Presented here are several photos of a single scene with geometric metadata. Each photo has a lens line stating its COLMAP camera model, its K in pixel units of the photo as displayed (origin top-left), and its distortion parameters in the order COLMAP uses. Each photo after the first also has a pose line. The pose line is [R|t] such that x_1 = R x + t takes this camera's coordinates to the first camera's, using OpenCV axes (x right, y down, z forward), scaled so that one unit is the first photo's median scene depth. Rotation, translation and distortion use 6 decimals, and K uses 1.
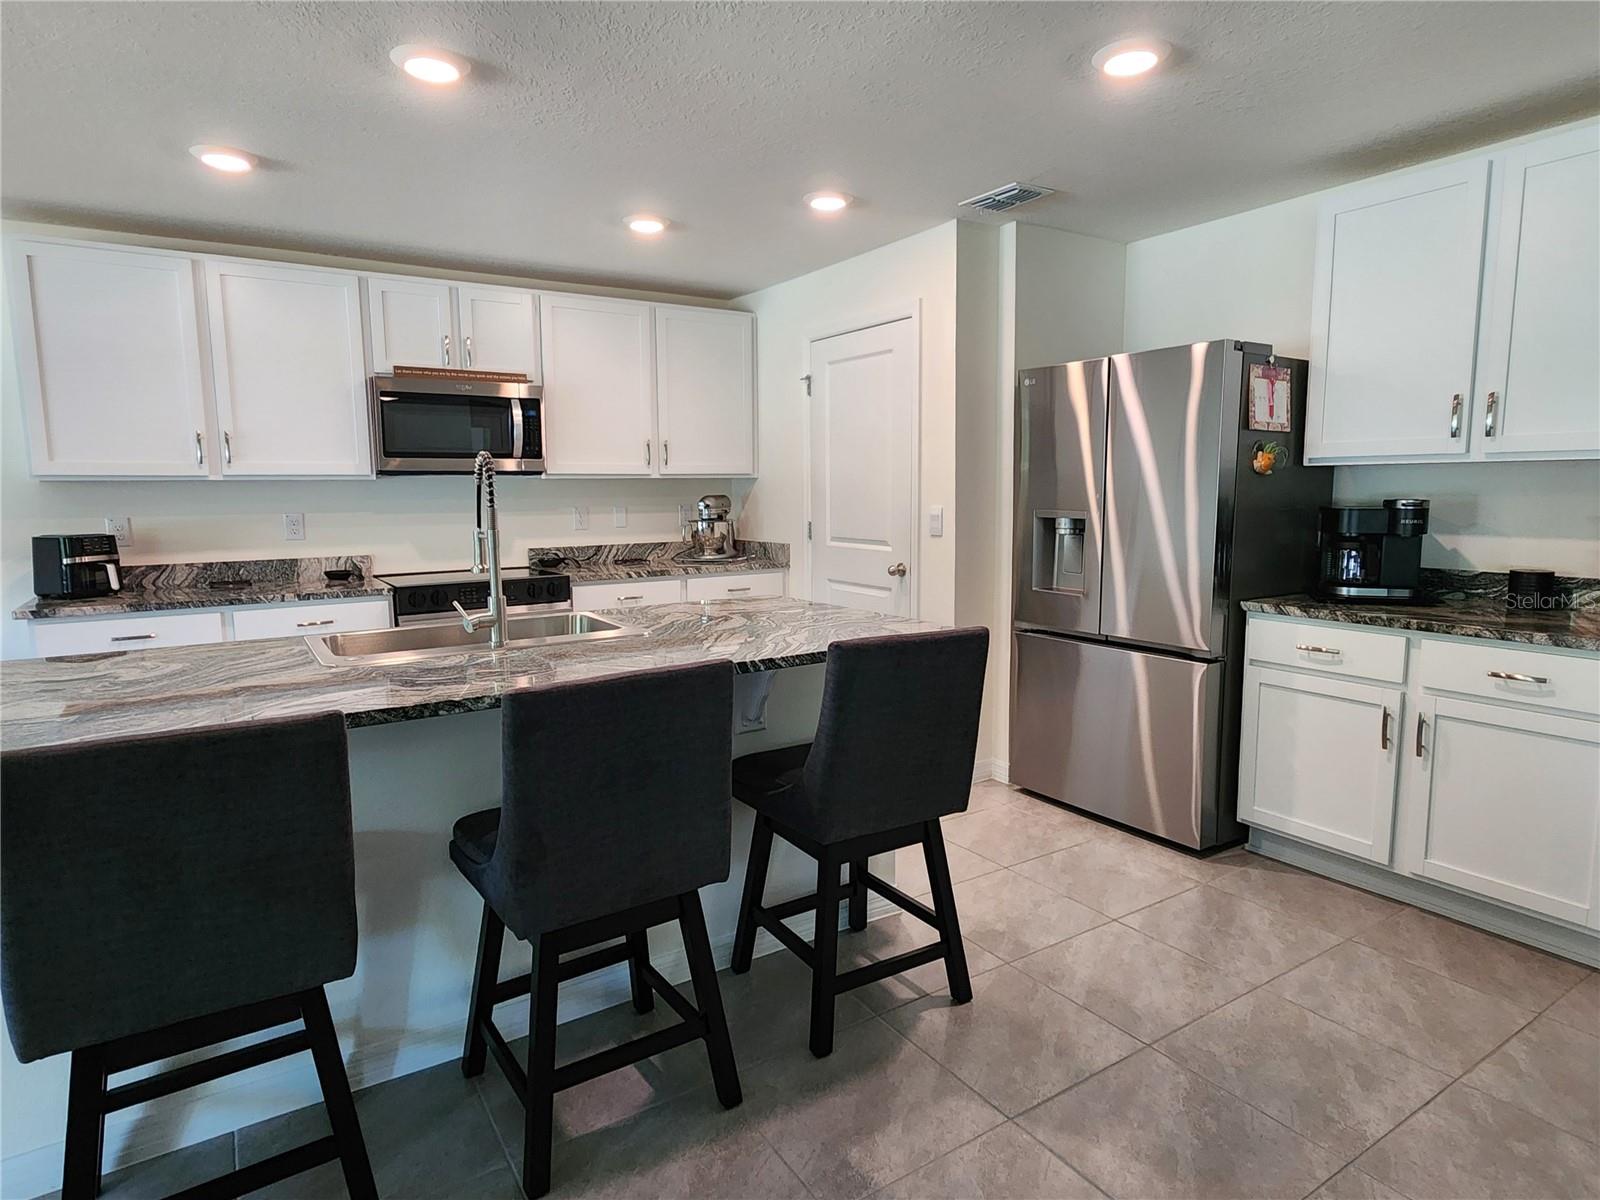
lens RADIAL K [[913.8, 0, 800.0], [0, 913.8, 600.0], [0, 0, 1]] dist [0.003803, 0.000177]
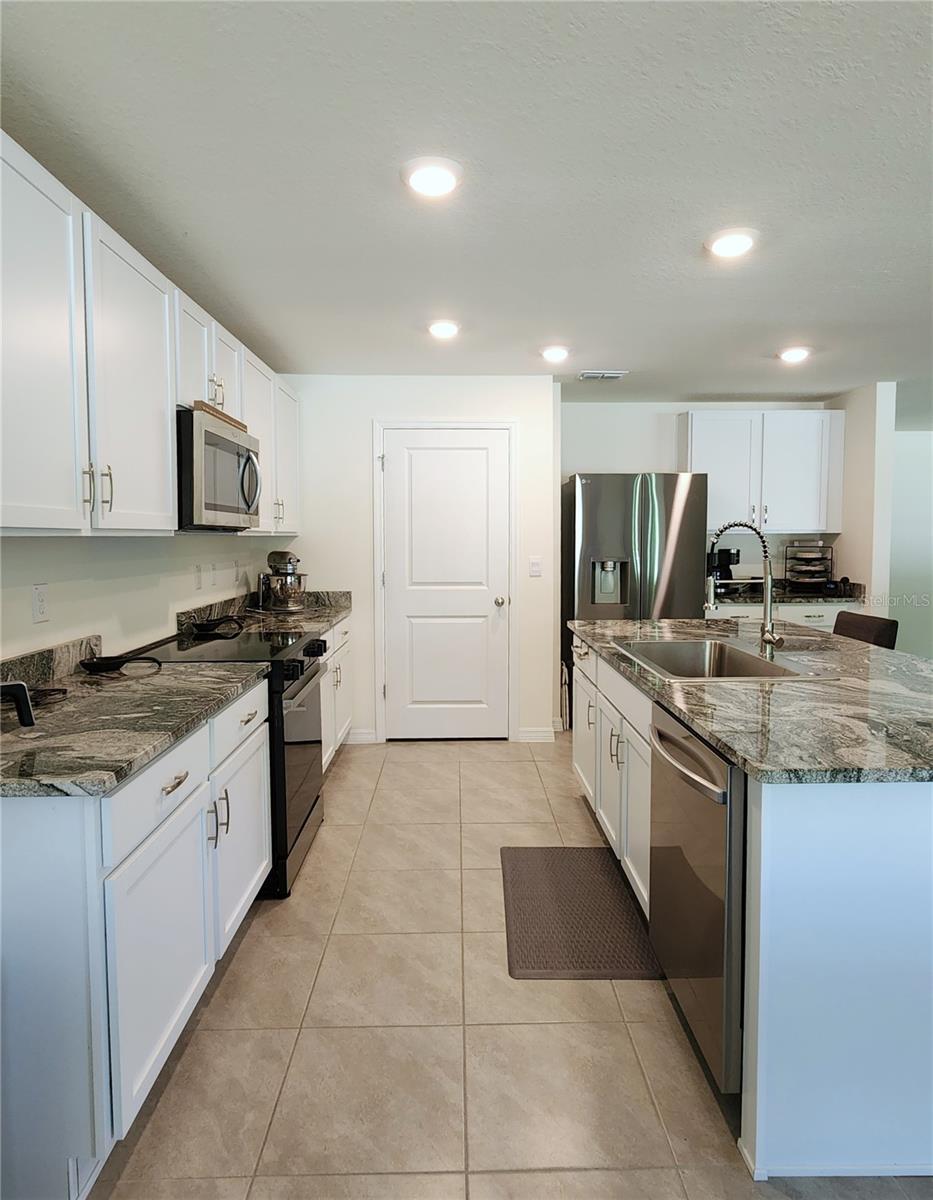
lens RADIAL K [[698.8, 0, 466.5], [0, 698.8, 600.0], [0, 0, 1]] dist [-0.001860, -0.000108]
pose [[0.526363, -0.070199, 0.847357, -0.836331], [0.104519, 0.994370, 0.017452, -0.058668], [-0.843811, 0.079379, 0.530736, 0.452494]]
